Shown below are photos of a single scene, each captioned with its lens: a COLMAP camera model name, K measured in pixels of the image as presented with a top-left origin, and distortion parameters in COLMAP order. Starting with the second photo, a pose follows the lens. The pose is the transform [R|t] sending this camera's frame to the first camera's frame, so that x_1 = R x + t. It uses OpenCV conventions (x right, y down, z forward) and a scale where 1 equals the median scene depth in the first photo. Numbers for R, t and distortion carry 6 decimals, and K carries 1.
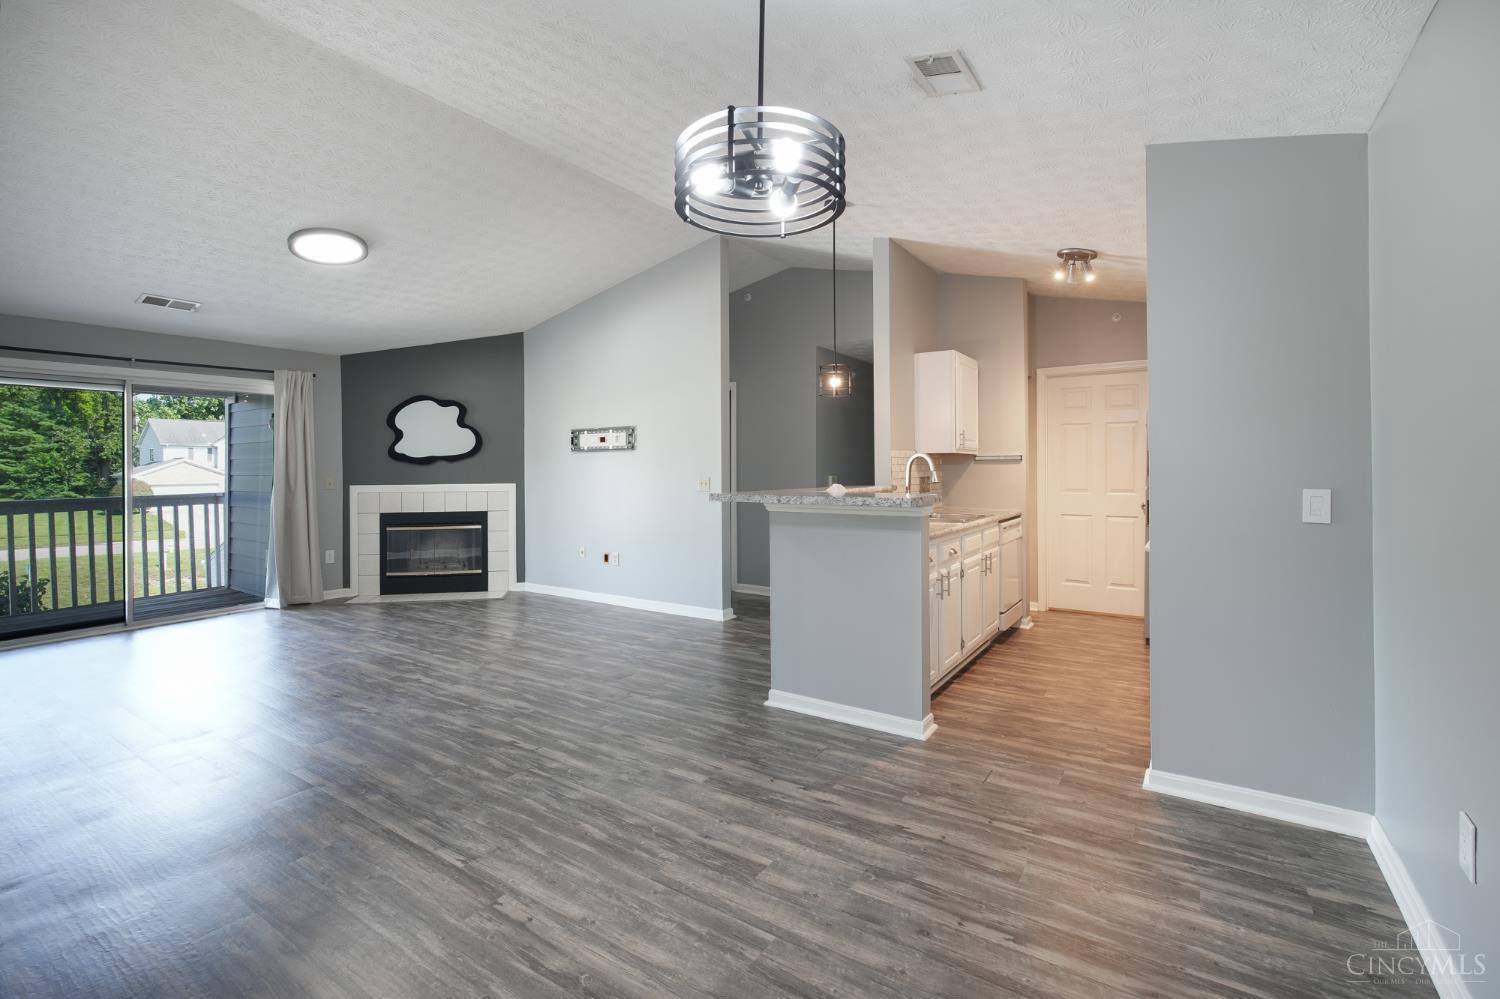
lens RADIAL K [[663.8, 0, 749.1], [0, 663.8, 456.9], [0, 0, 1]] dist [-0.015533, 0.007703]
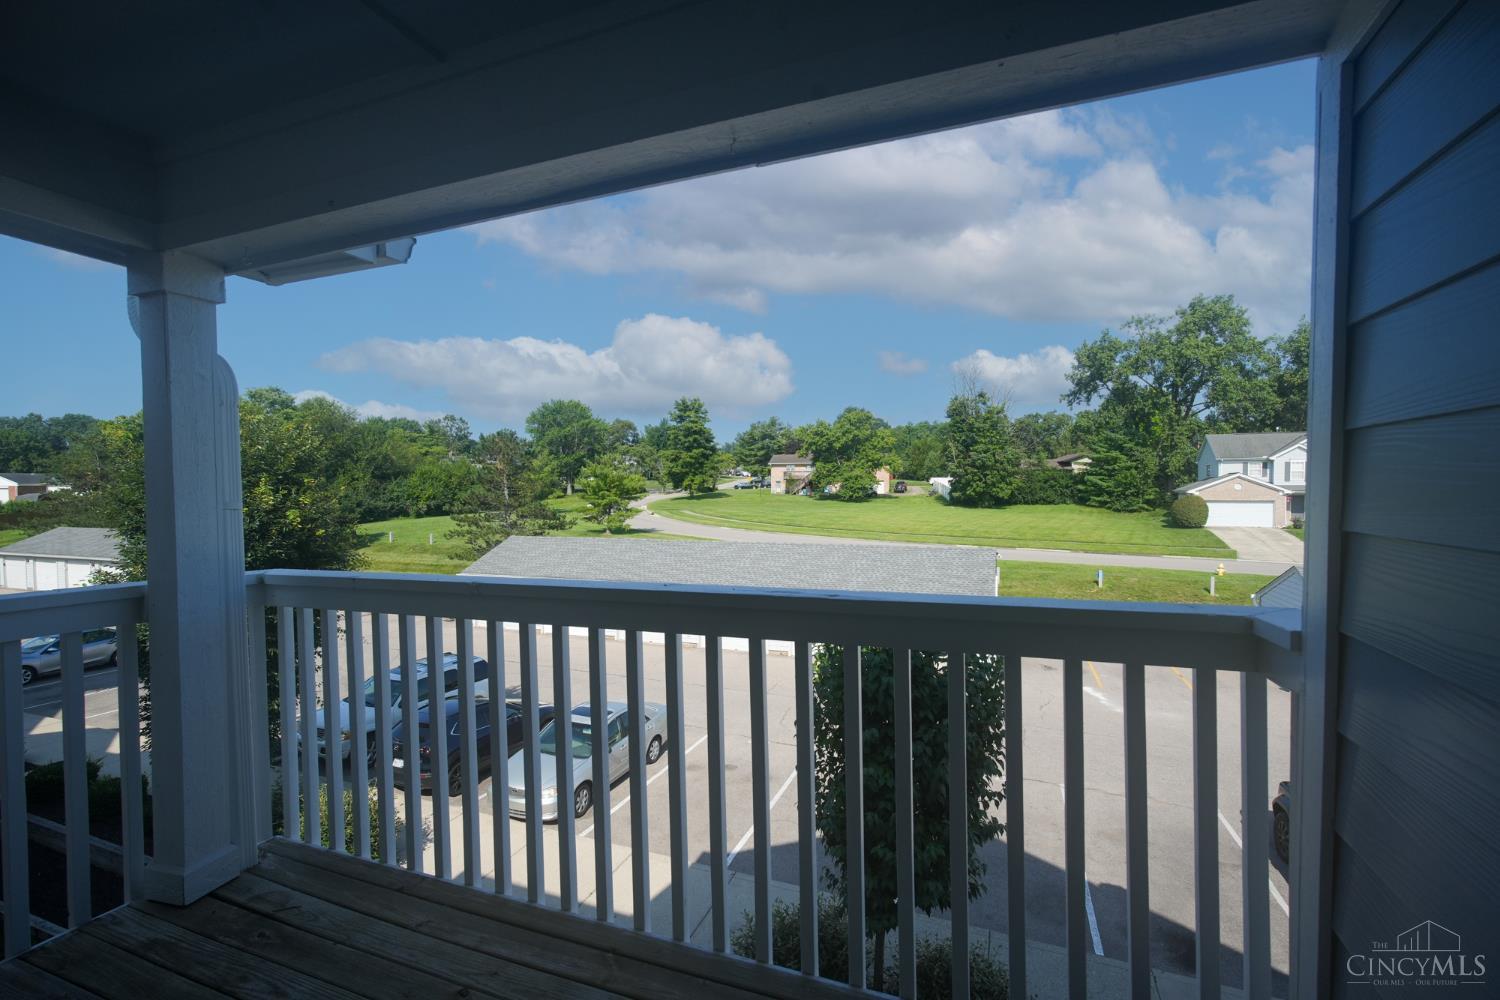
lens RADIAL K [[663.8, 0, 741.0], [0, 663.8, 512.0], [0, 0, 1]] dist [-0.015533, 0.007703]
pose [[0.212194, 0.042526, -0.976302, -0.858834], [0.016475, 0.998755, 0.047085, 0.014498], [0.977089, -0.026076, 0.211229, 1.064734]]
